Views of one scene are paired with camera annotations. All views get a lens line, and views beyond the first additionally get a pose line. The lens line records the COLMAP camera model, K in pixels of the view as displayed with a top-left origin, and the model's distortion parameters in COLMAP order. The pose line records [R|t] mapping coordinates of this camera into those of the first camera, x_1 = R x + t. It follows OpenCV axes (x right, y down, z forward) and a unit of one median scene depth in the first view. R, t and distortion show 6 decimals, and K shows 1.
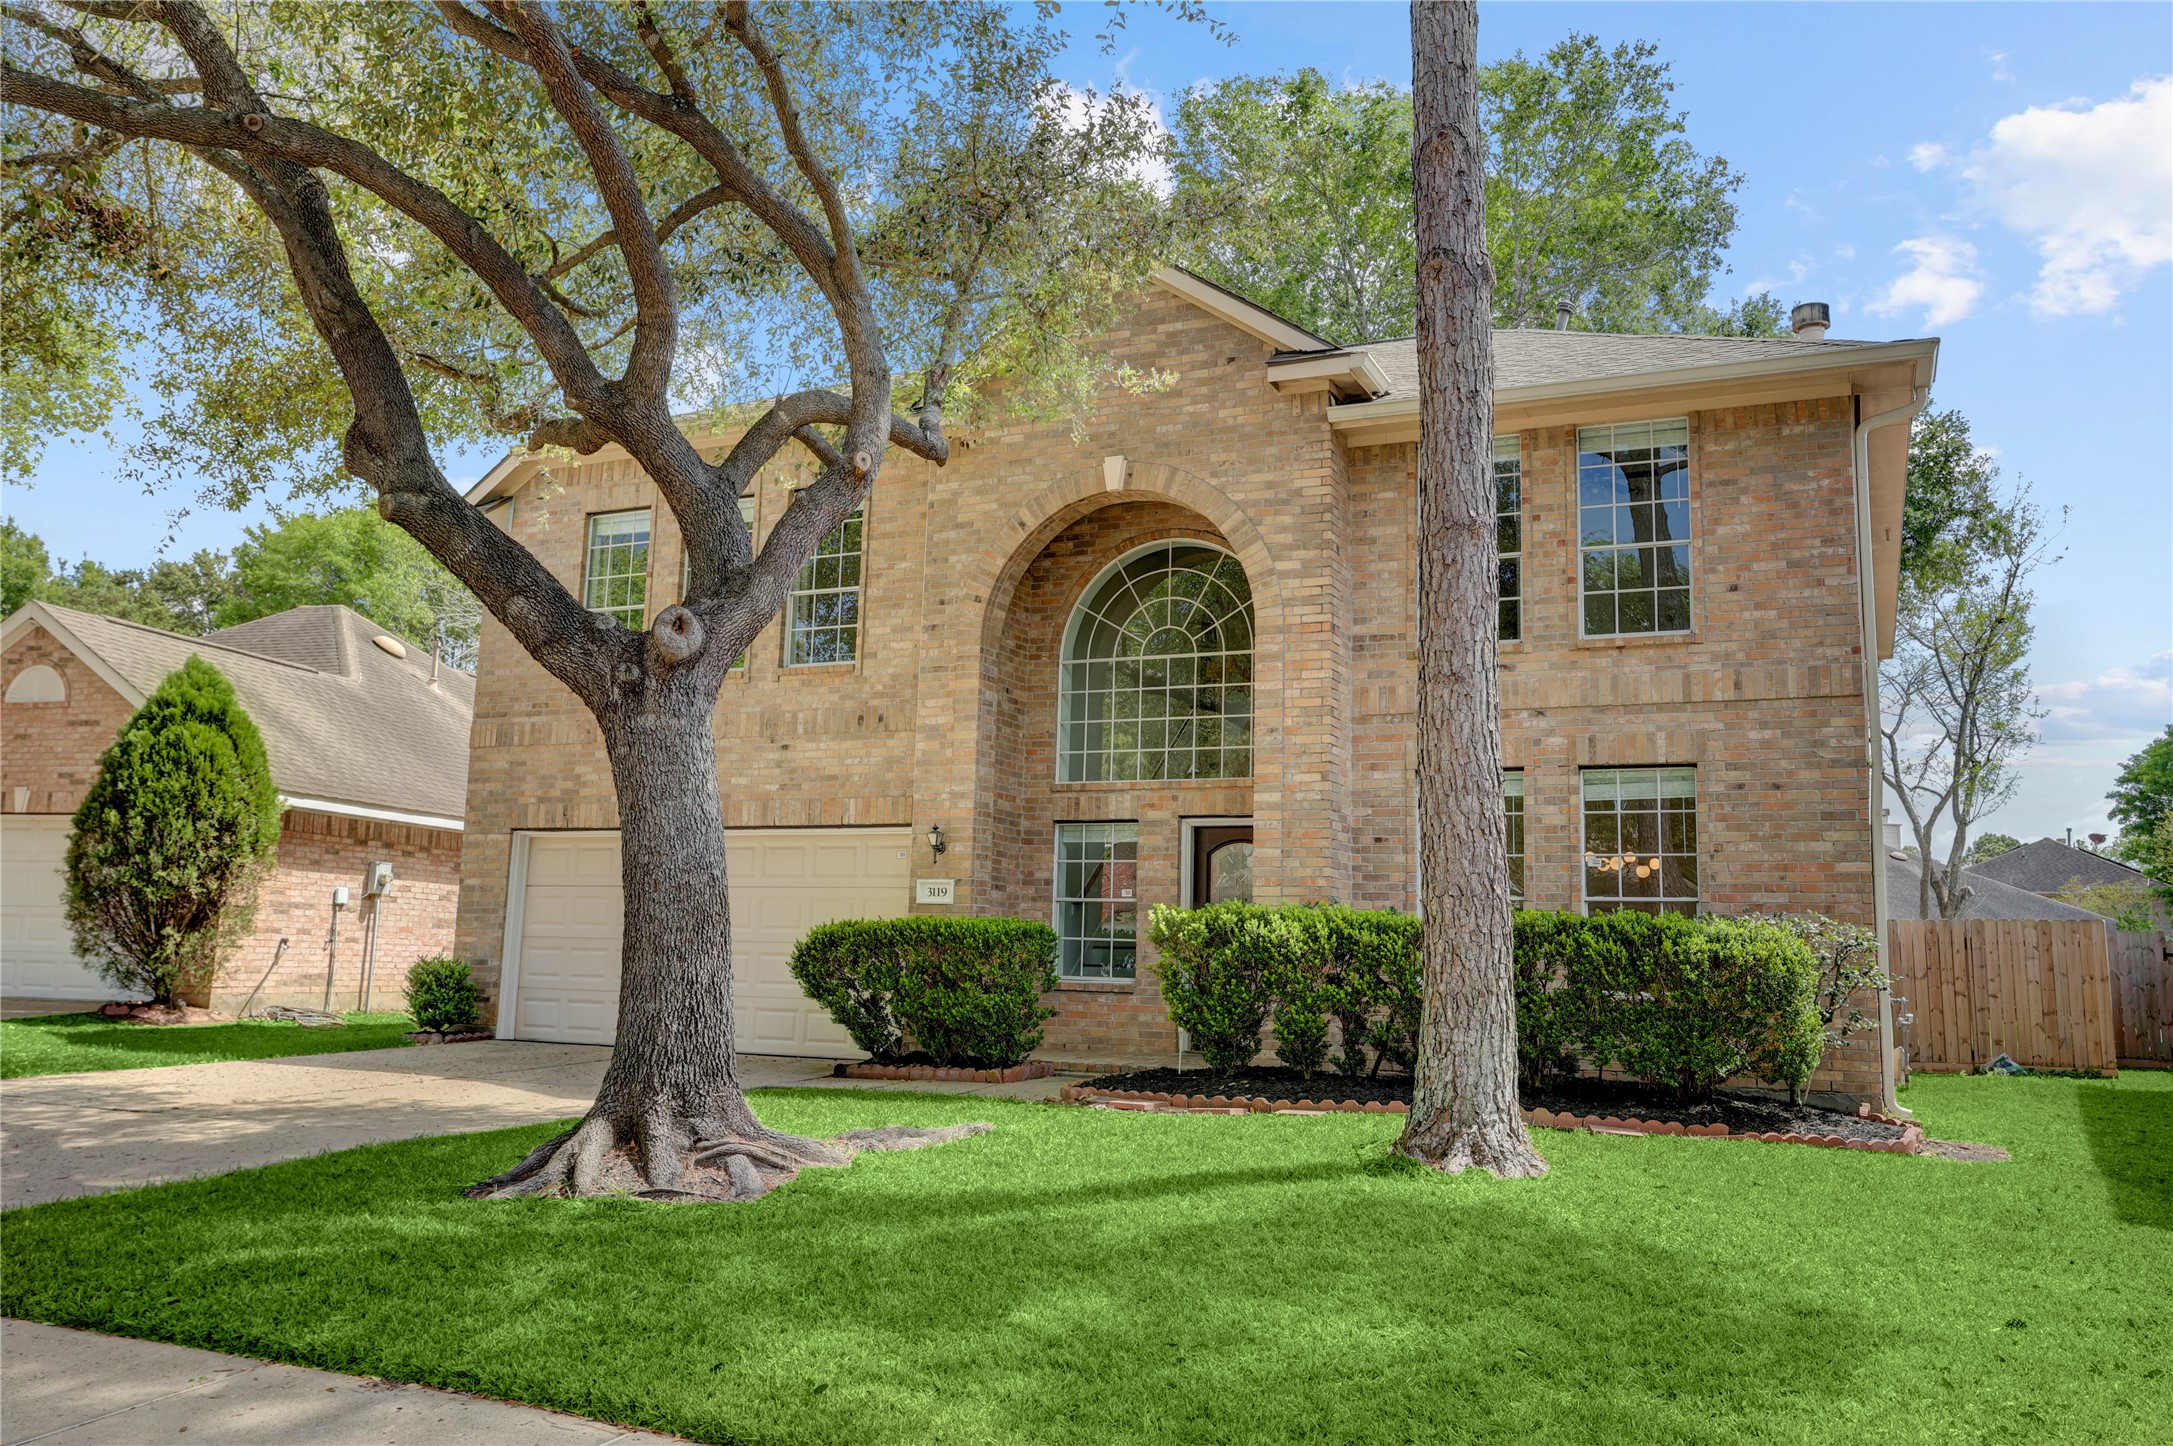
lens RADIAL K [[1760.7, 0, 1086.5], [0, 1760.7, 723.0], [0, 0, 1]] dist [-0.062245, -0.000177]
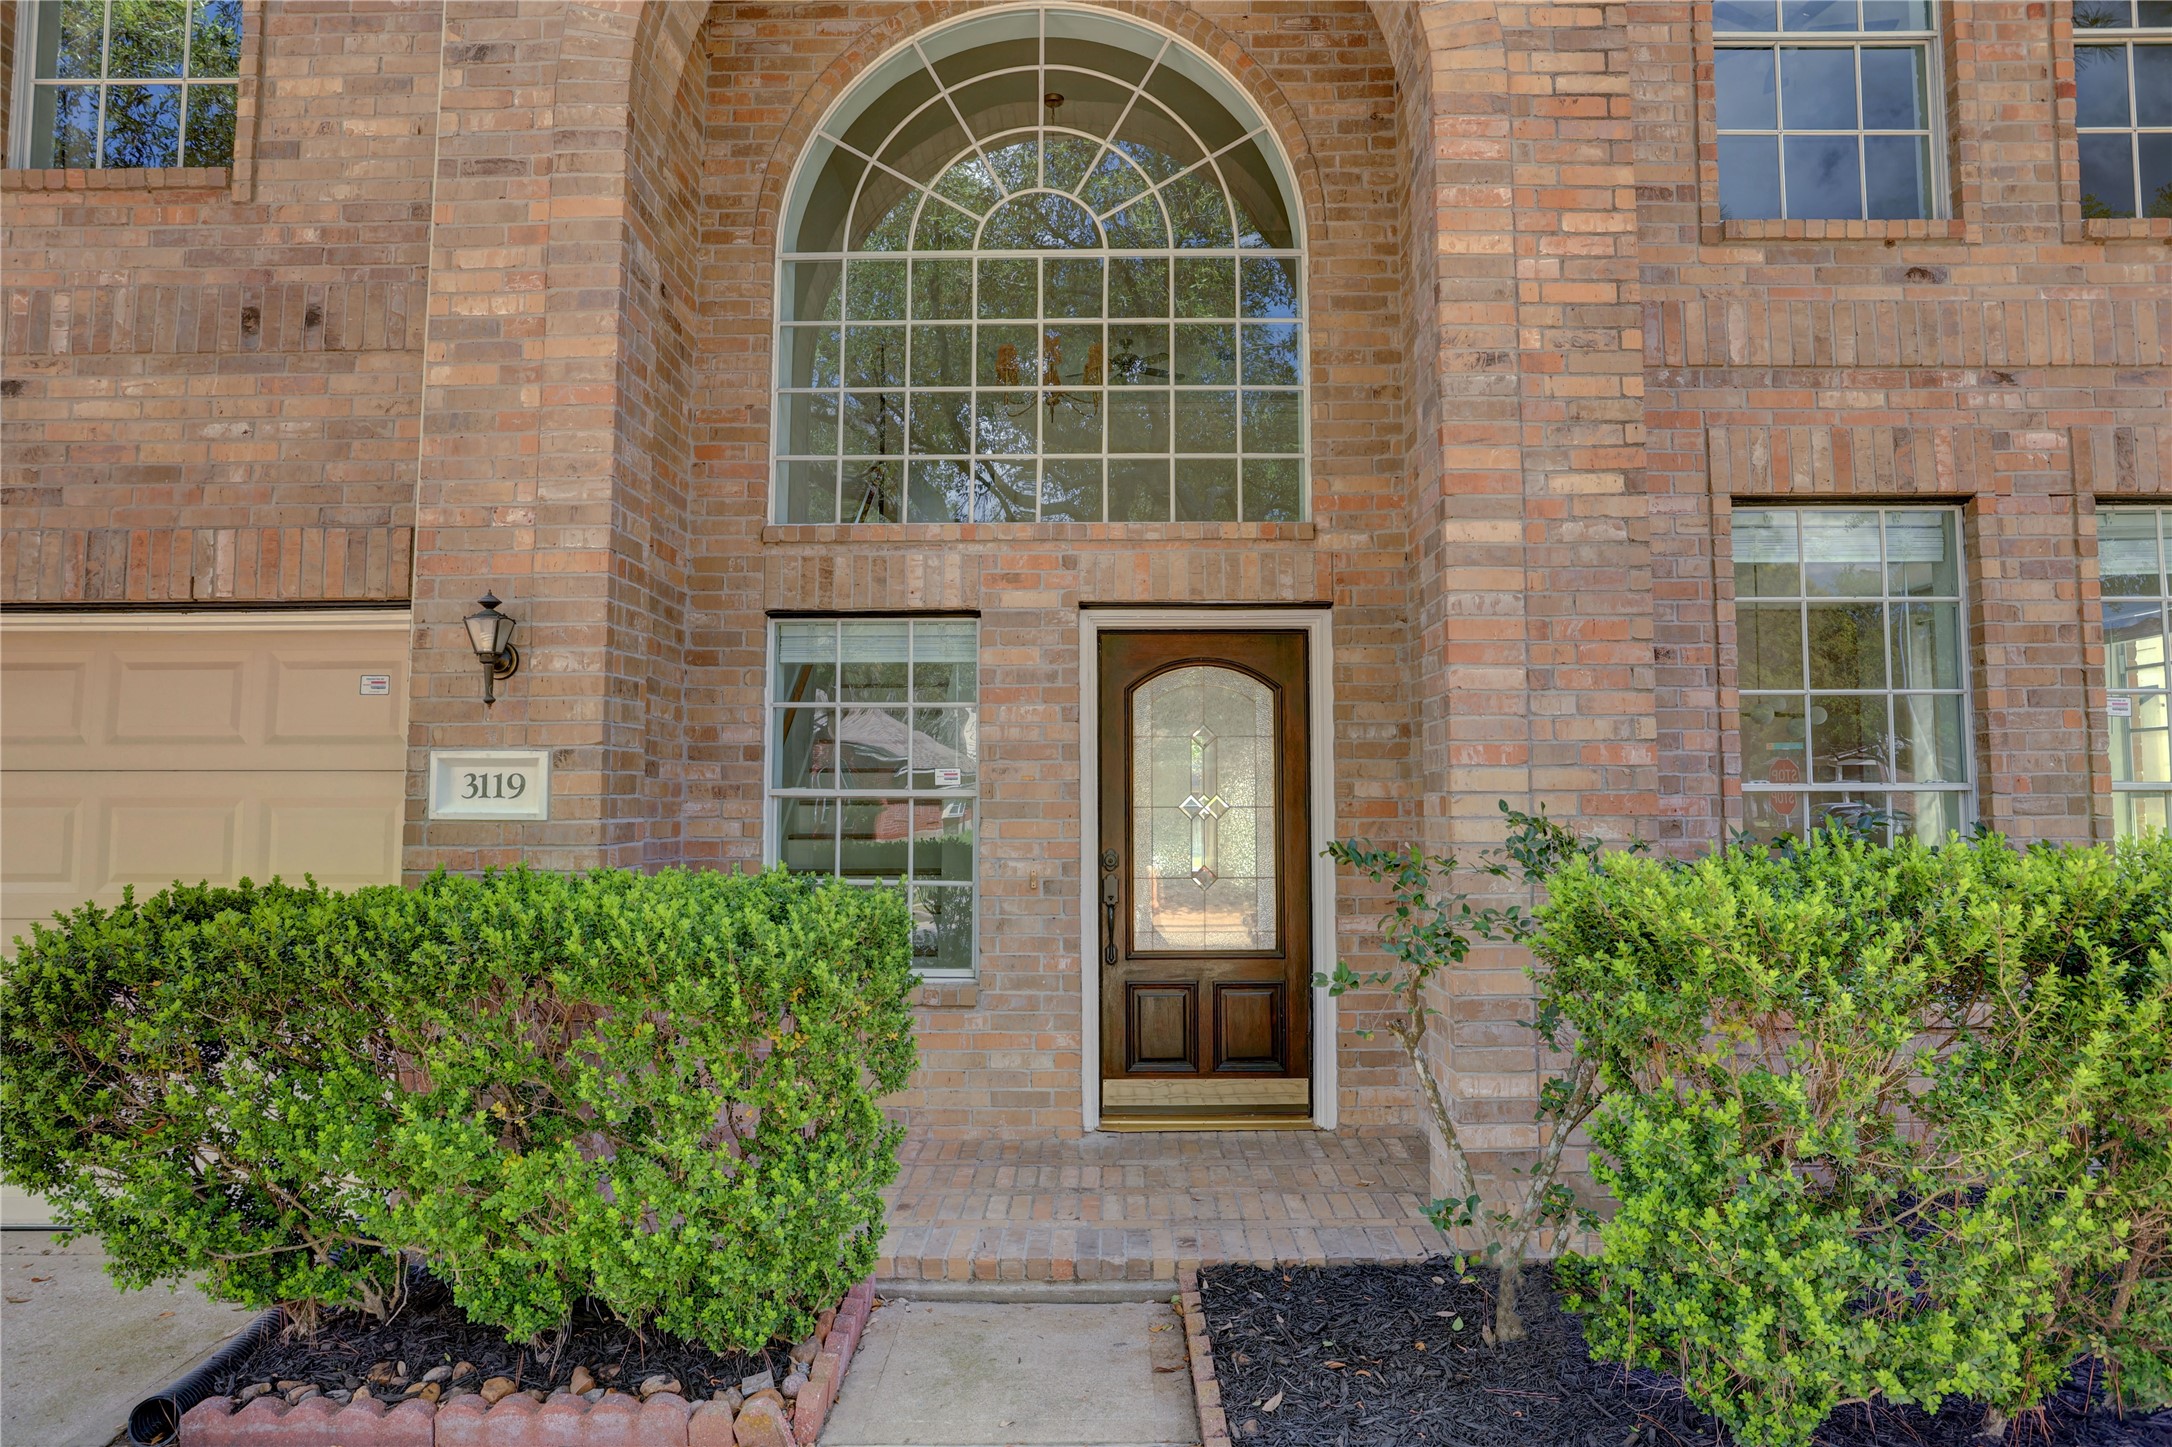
lens RADIAL K [[1313.1, 0, 1086.7], [0, 1313.1, 706.5], [0, 0, 1]] dist [-0.053982, 0.034846]
pose [[0.911298, 0.005593, 0.411710, -0.081182], [-0.033151, 0.997658, 0.059825, 0.058634], [-0.410412, -0.068167, 0.909349, 0.691419]]
